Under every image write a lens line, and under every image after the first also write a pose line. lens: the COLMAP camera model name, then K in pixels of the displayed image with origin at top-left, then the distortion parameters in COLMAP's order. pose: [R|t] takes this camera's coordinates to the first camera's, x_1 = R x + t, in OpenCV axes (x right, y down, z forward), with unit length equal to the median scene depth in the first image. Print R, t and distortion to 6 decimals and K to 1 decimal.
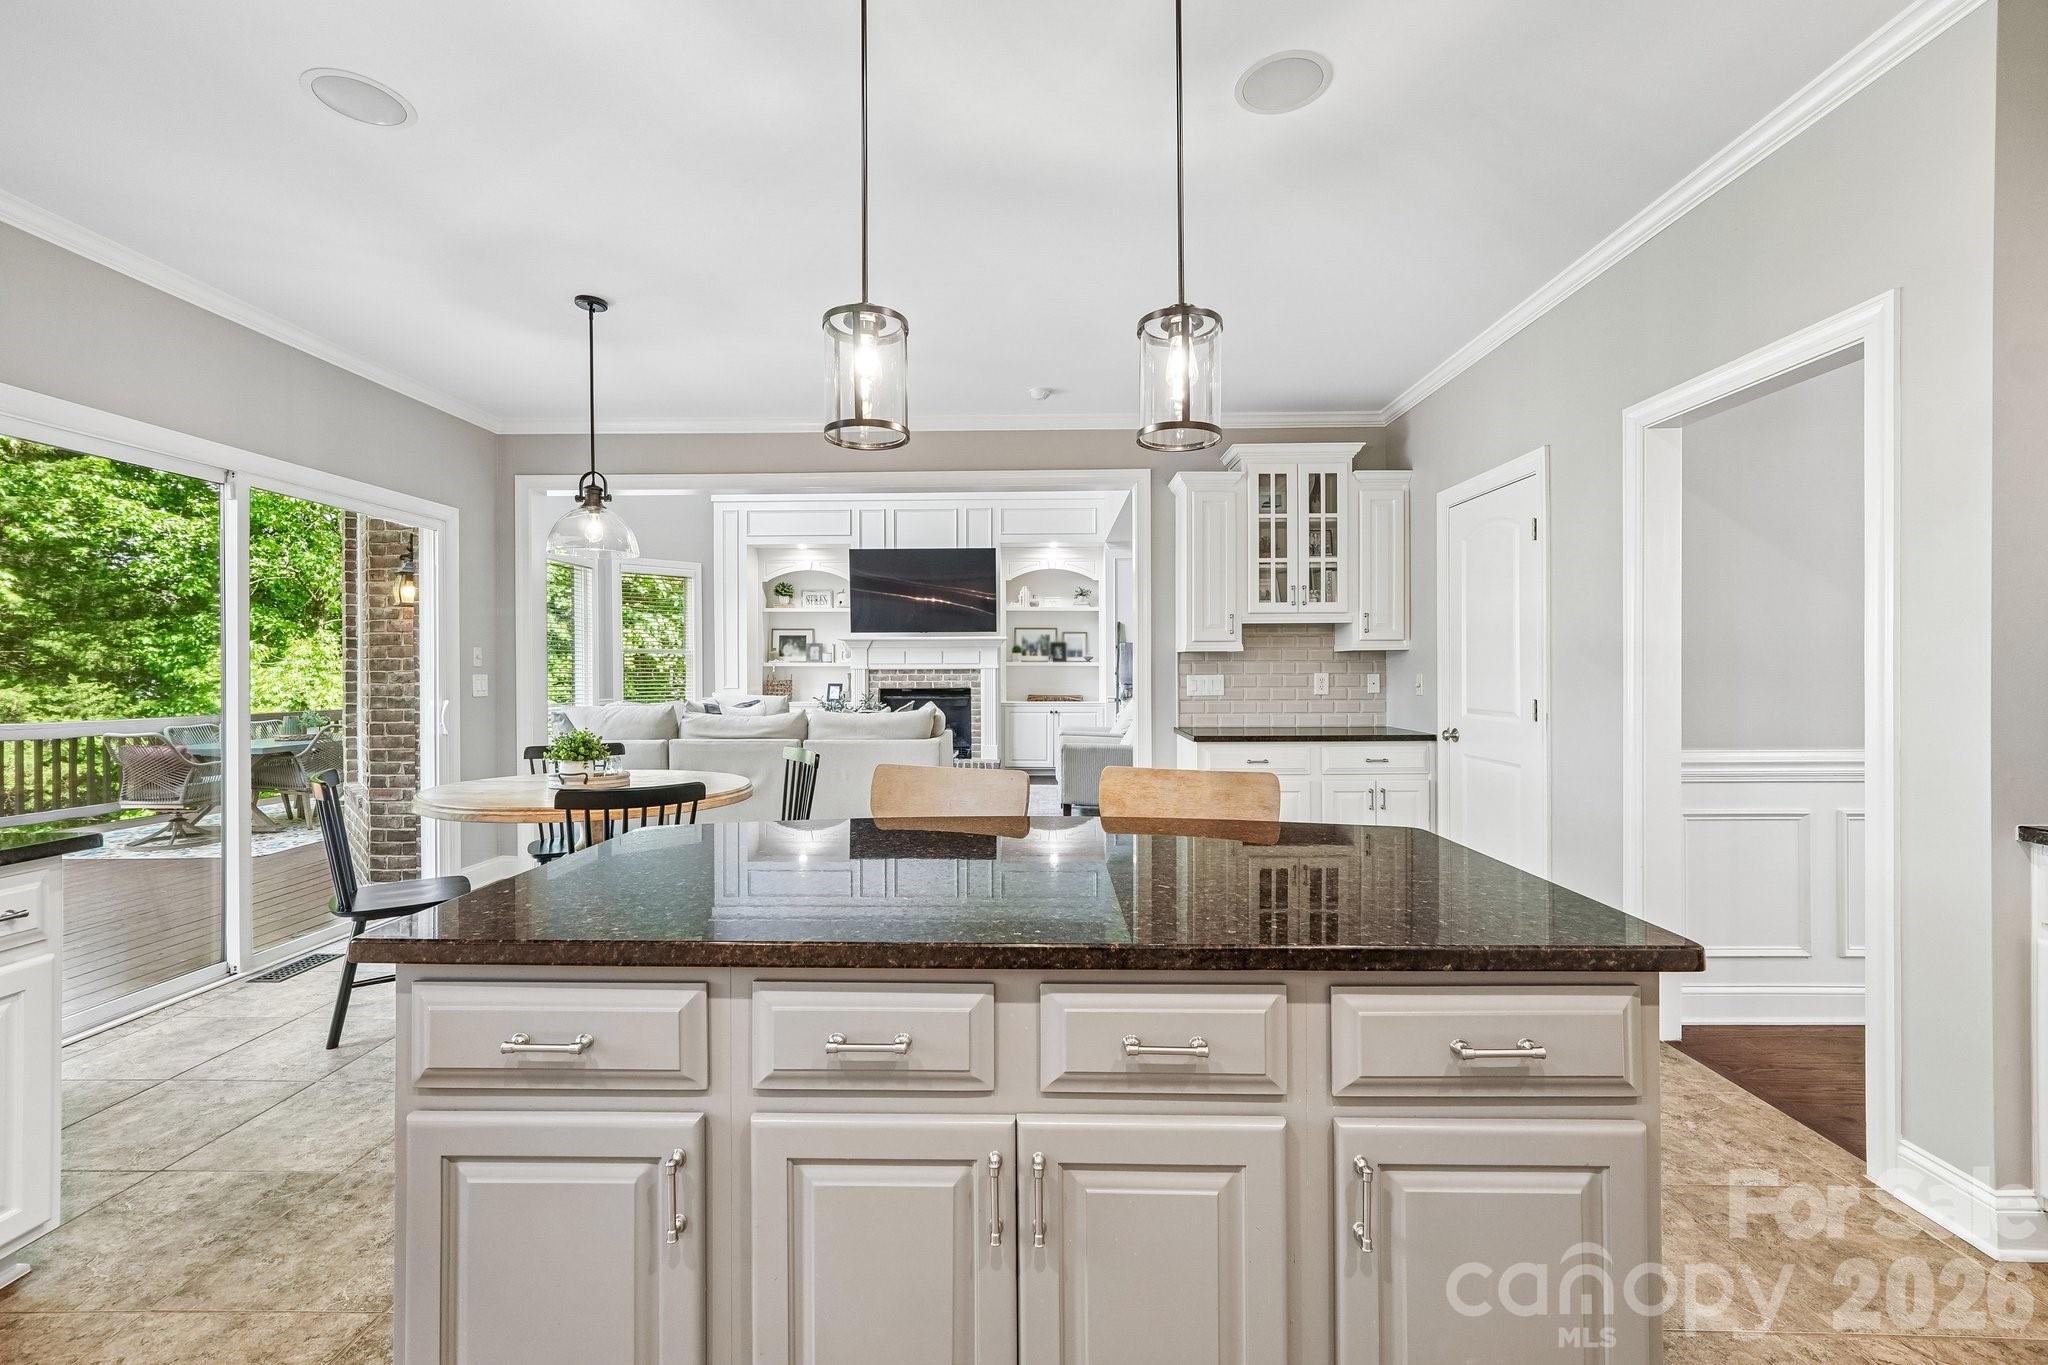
lens RADIAL K [[871.7, 0, 1023.7], [0, 871.7, 669.7], [0, 0, 1]] dist [-0.003066, 0.000470]
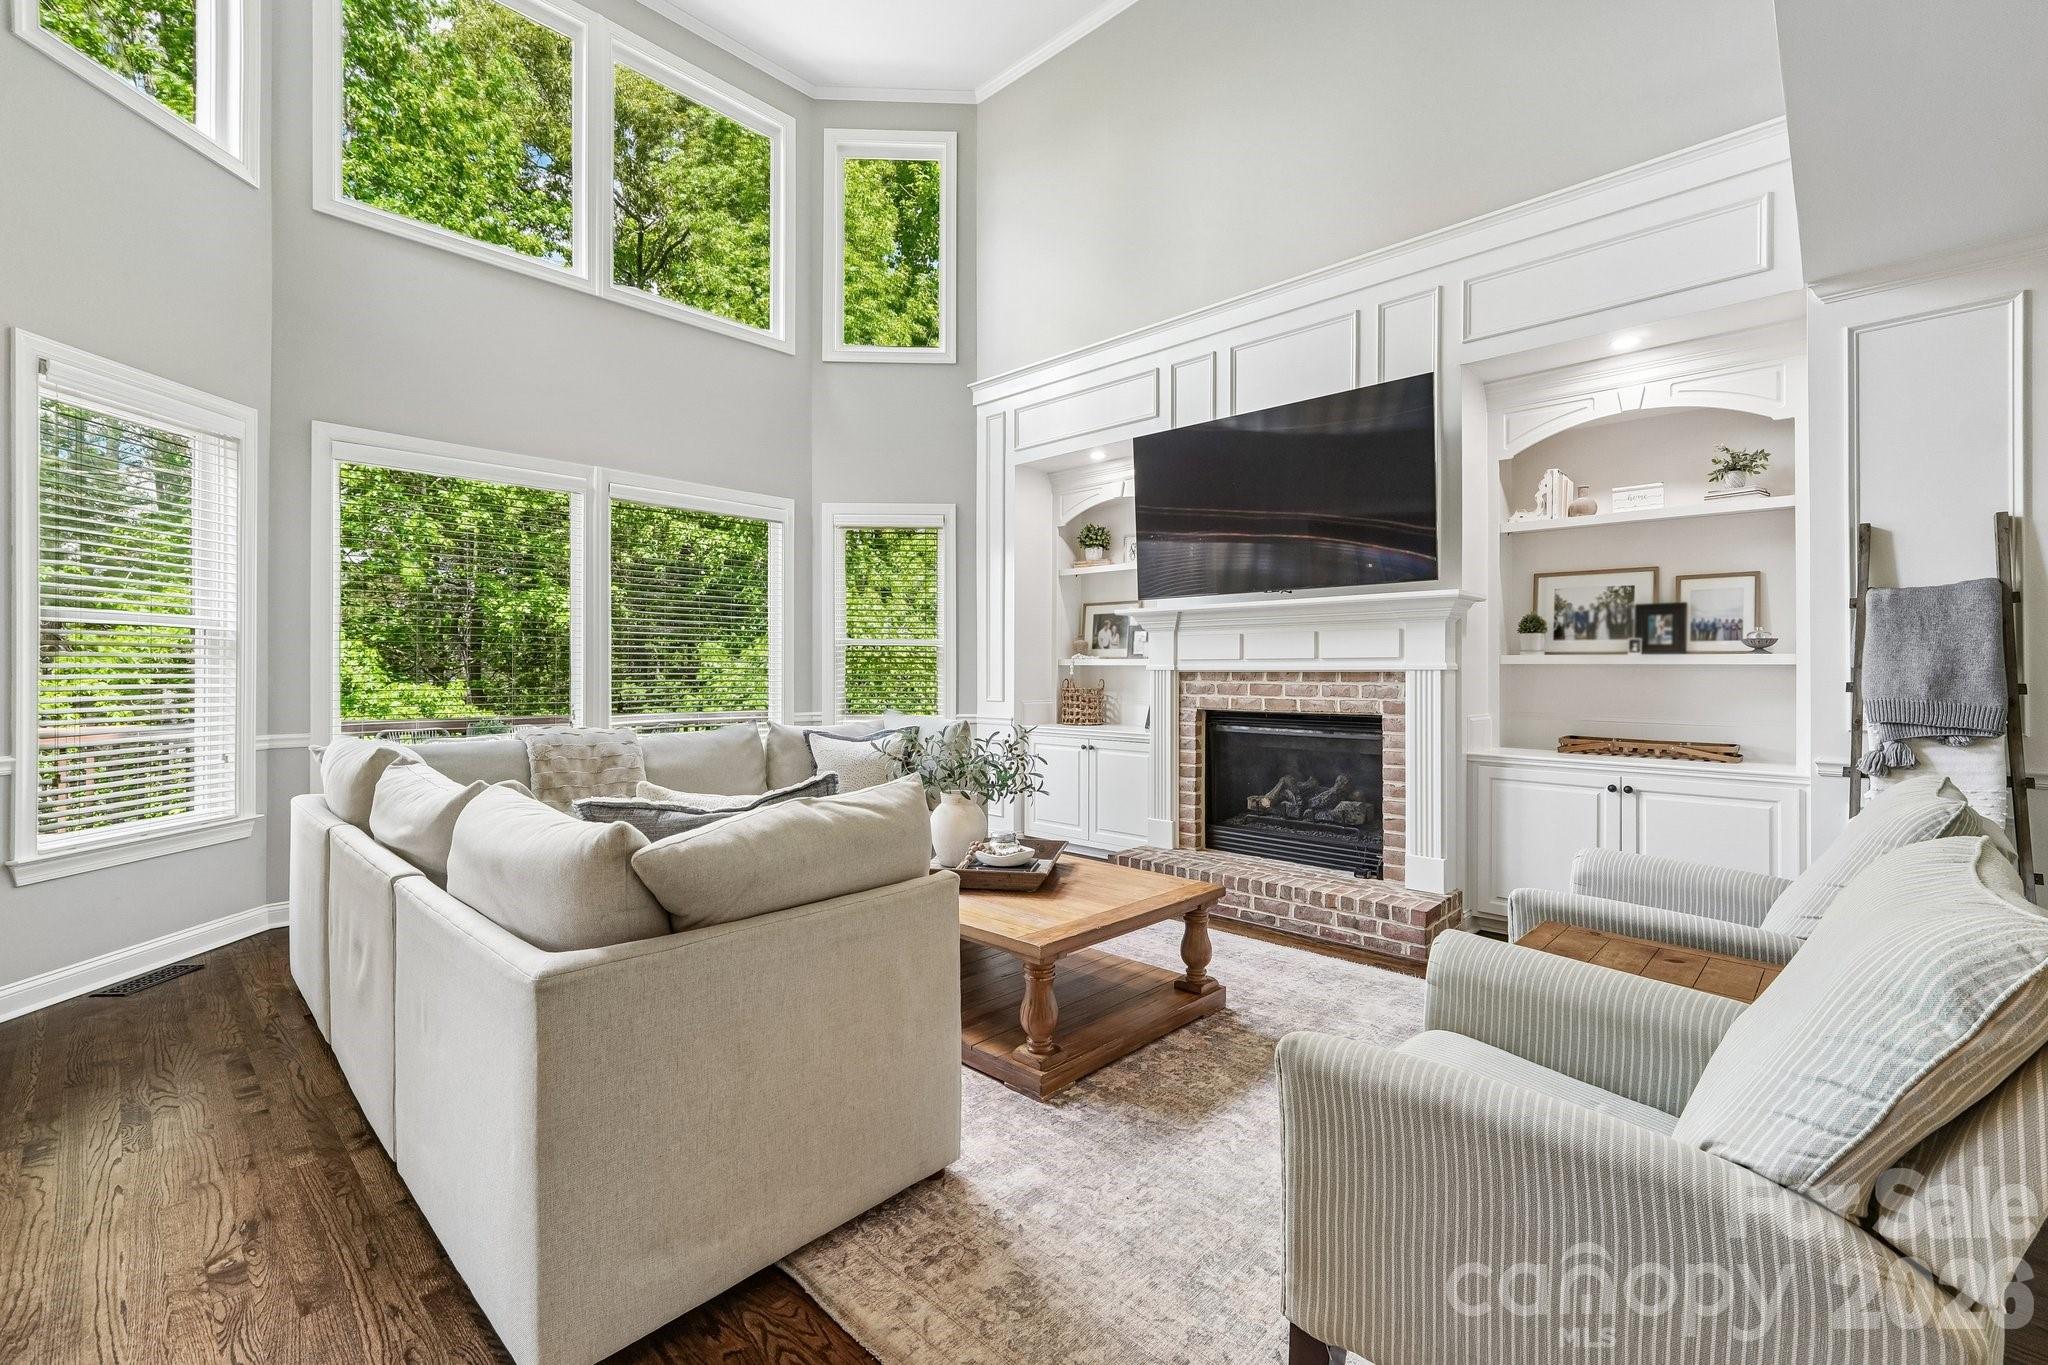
lens RADIAL K [[871.7, 0, 1023.7], [0, 871.7, 669.7], [0, 0, 1]] dist [-0.003066, 0.000470]
pose [[0.740615, 0.002708, -0.671925, 0.090798], [-0.004431, 0.999990, -0.000853, -0.000386], [0.671915, 0.003609, 0.740619, 0.532756]]
